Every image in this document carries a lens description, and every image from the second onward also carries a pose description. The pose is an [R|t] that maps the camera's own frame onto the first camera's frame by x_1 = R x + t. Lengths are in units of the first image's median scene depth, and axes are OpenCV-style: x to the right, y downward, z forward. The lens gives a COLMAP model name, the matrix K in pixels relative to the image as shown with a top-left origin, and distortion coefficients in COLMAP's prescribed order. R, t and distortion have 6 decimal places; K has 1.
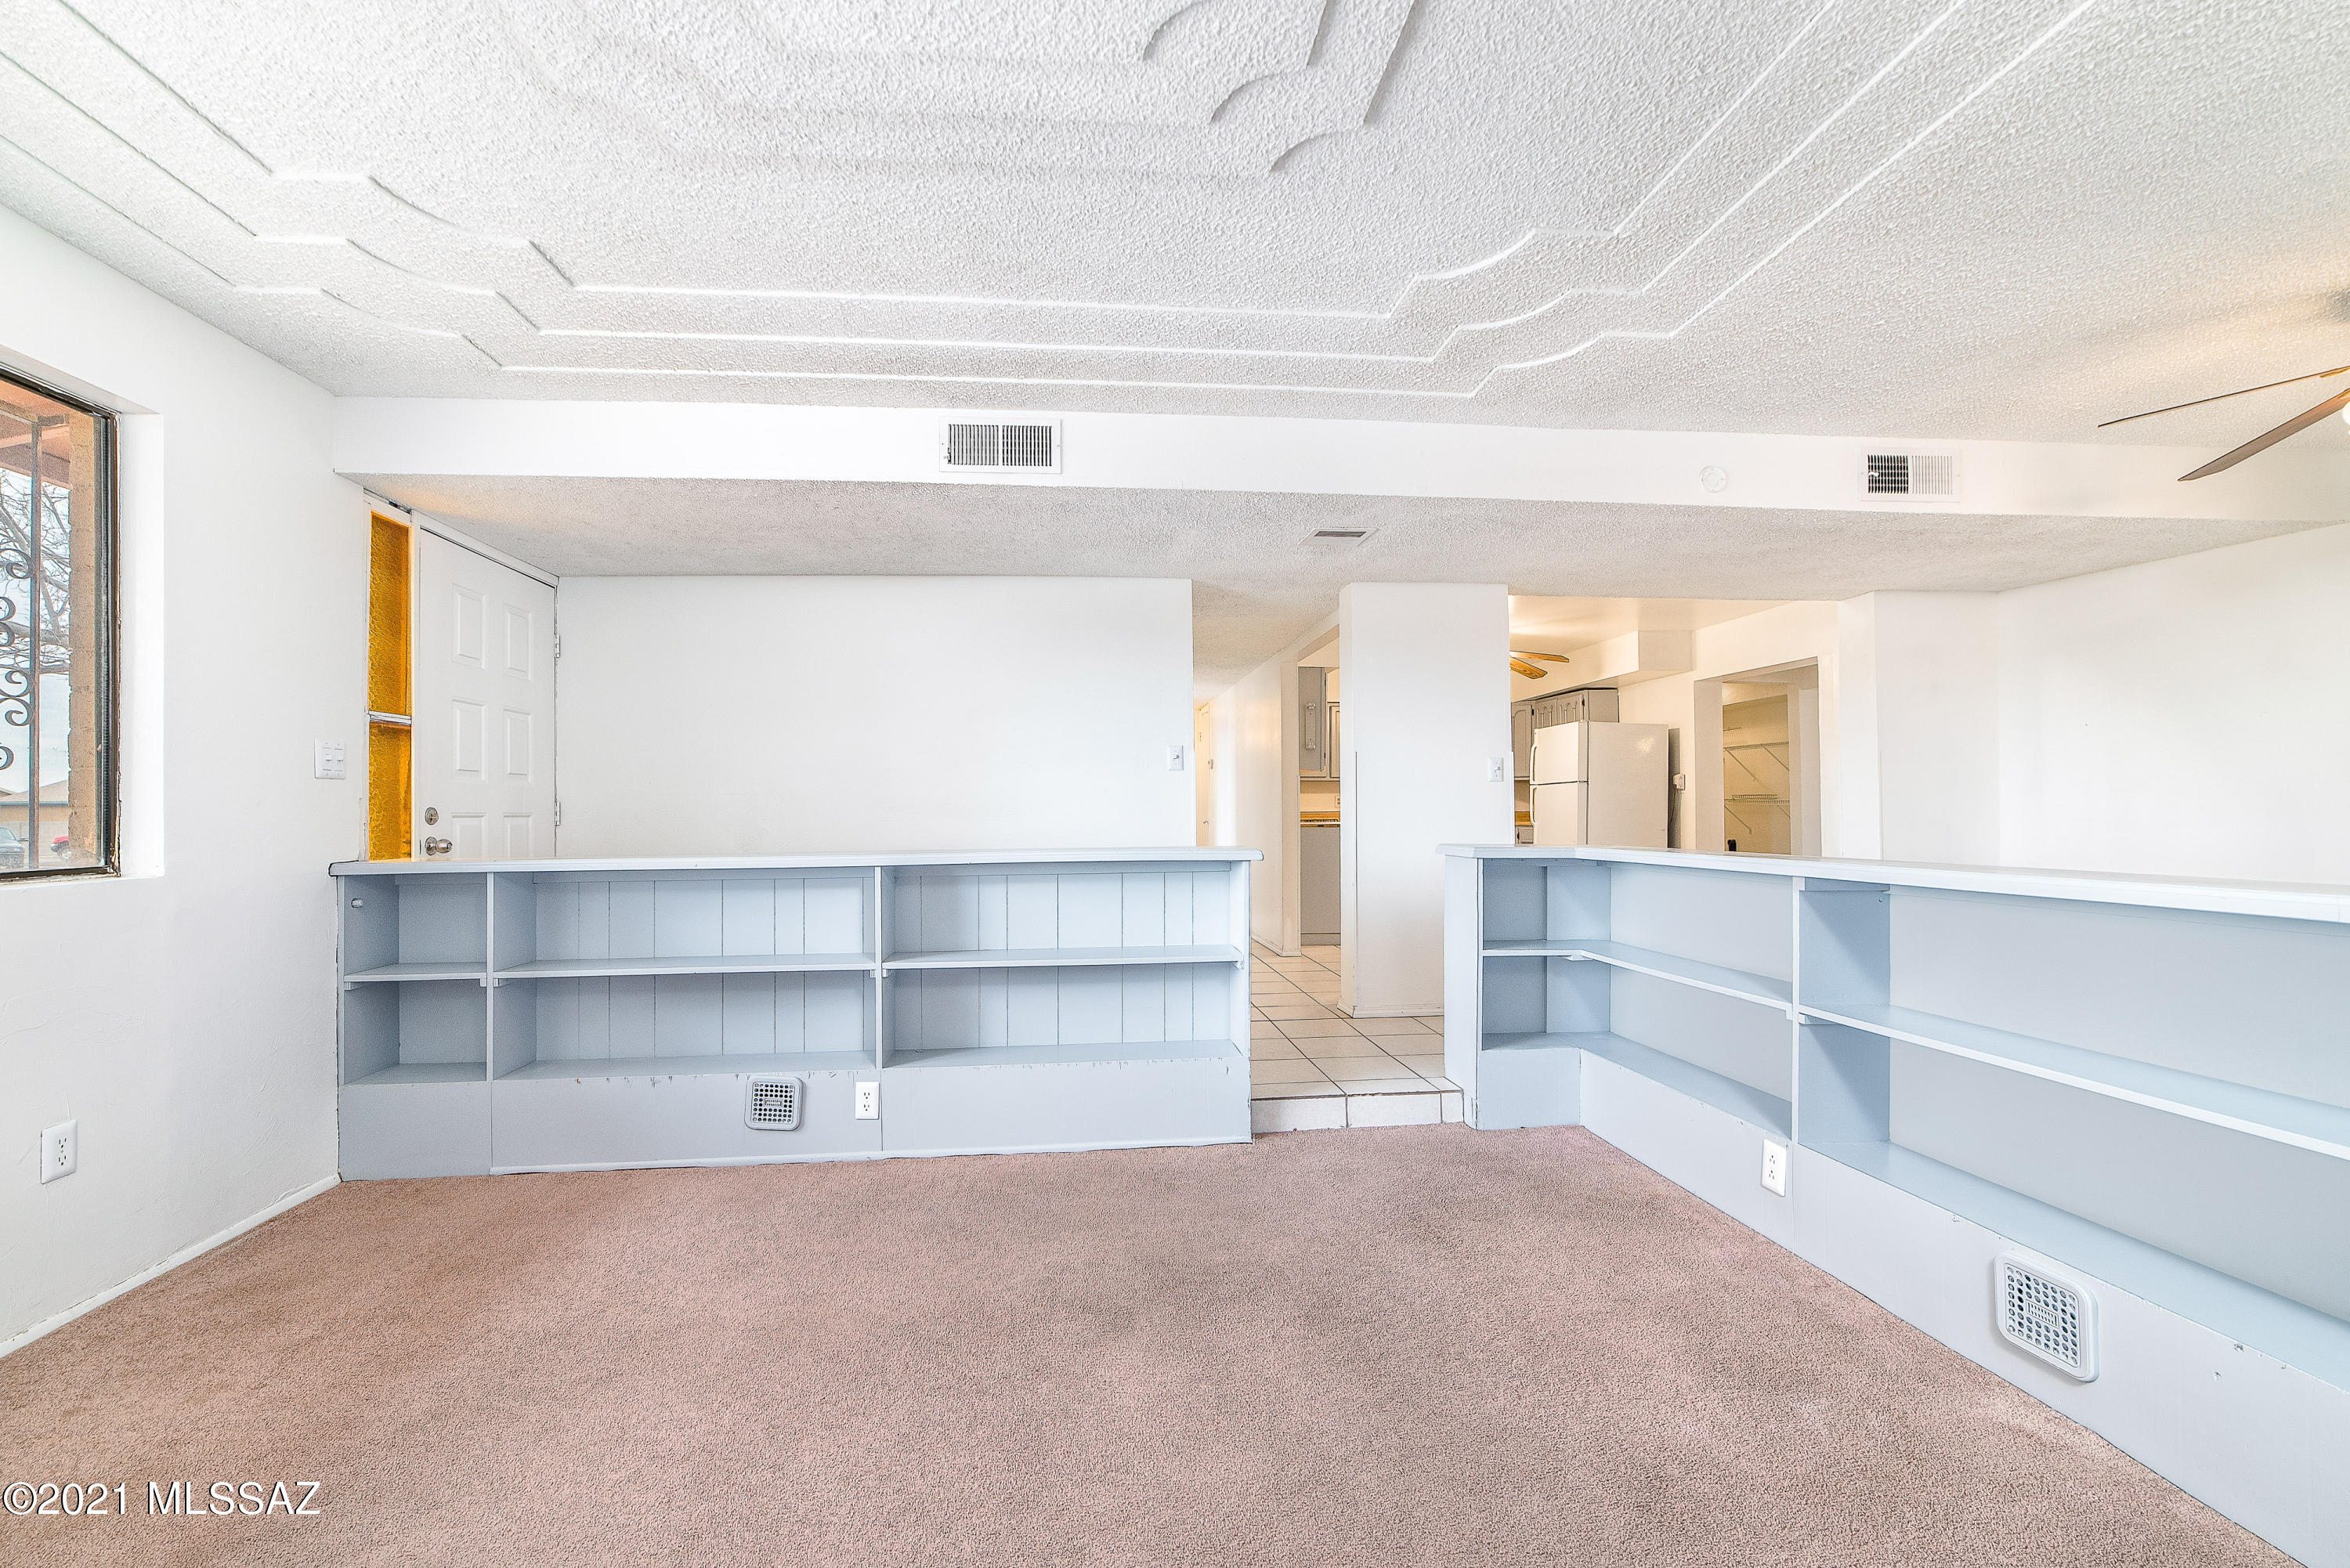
lens RADIAL K [[957.5, 0, 1147.7], [0, 957.5, 803.2], [0, 0, 1]] dist [-0.021508, 0.011760]
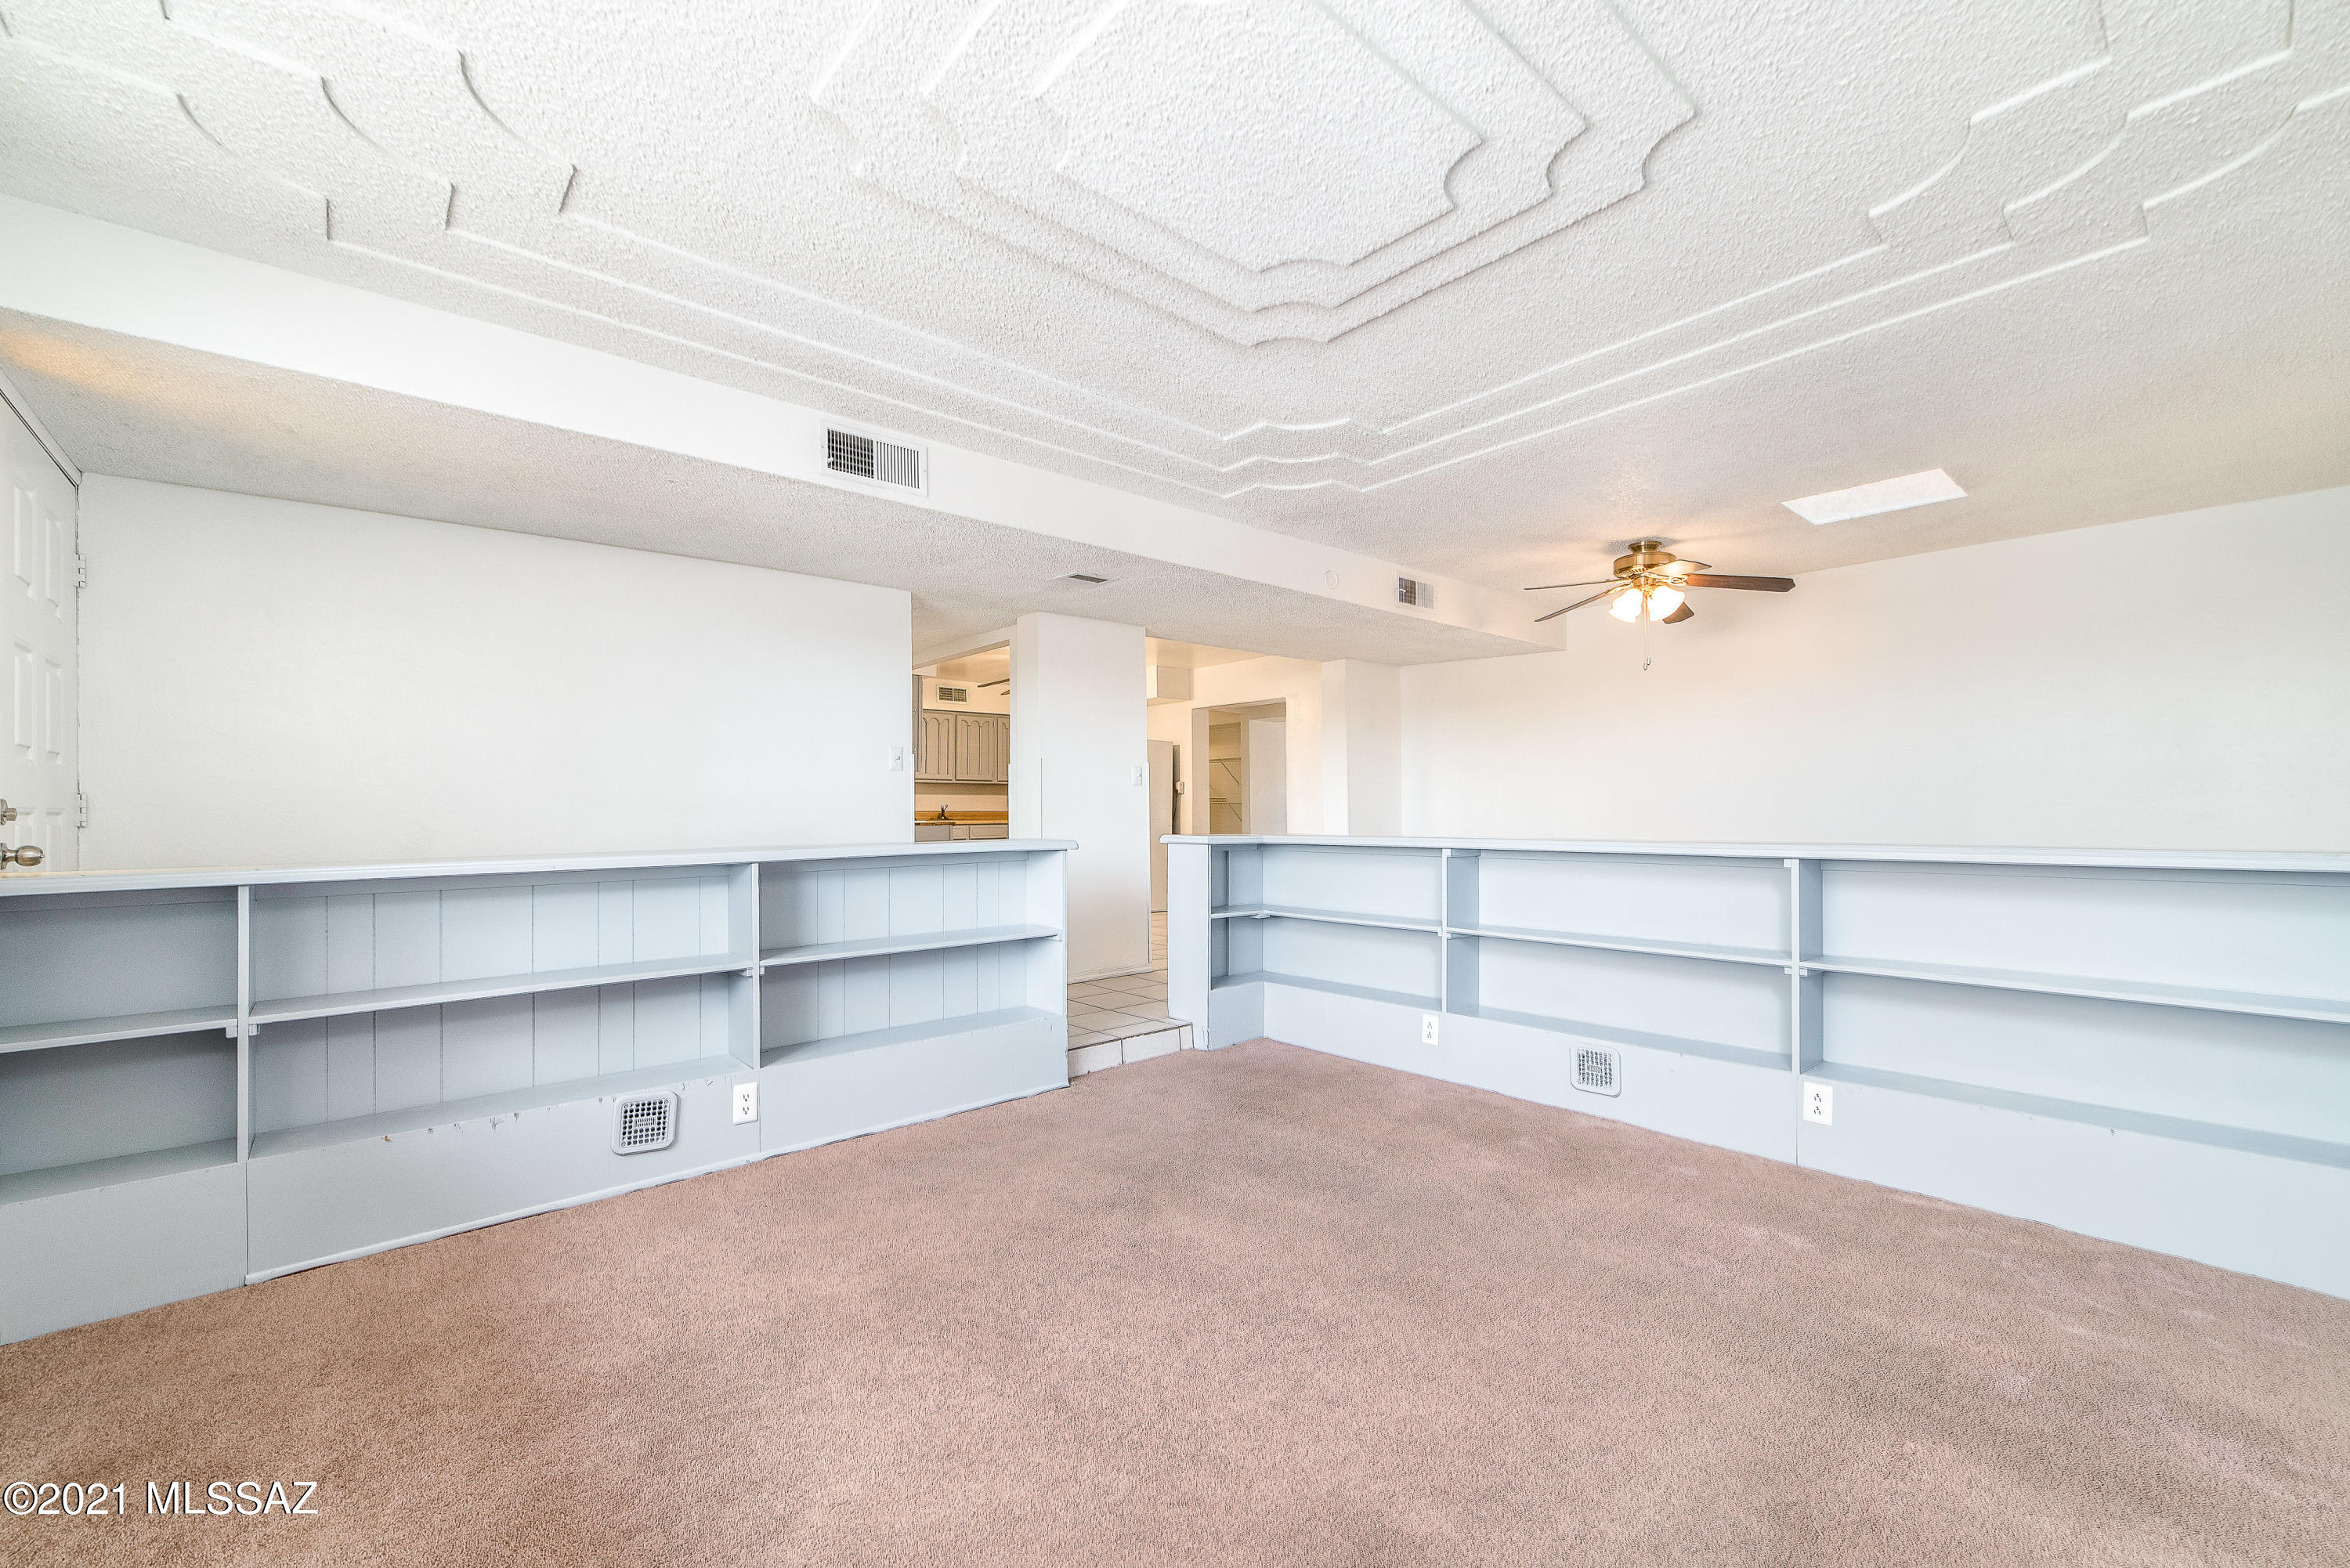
lens RADIAL K [[957.5, 0, 1147.7], [0, 957.5, 803.2], [0, 0, 1]] dist [-0.021508, 0.011760]
pose [[0.817464, 0.005487, 0.575953, -0.516844], [-0.005137, 0.999984, -0.002237, 0.004620], [-0.575957, -0.001130, 0.817479, -0.032778]]
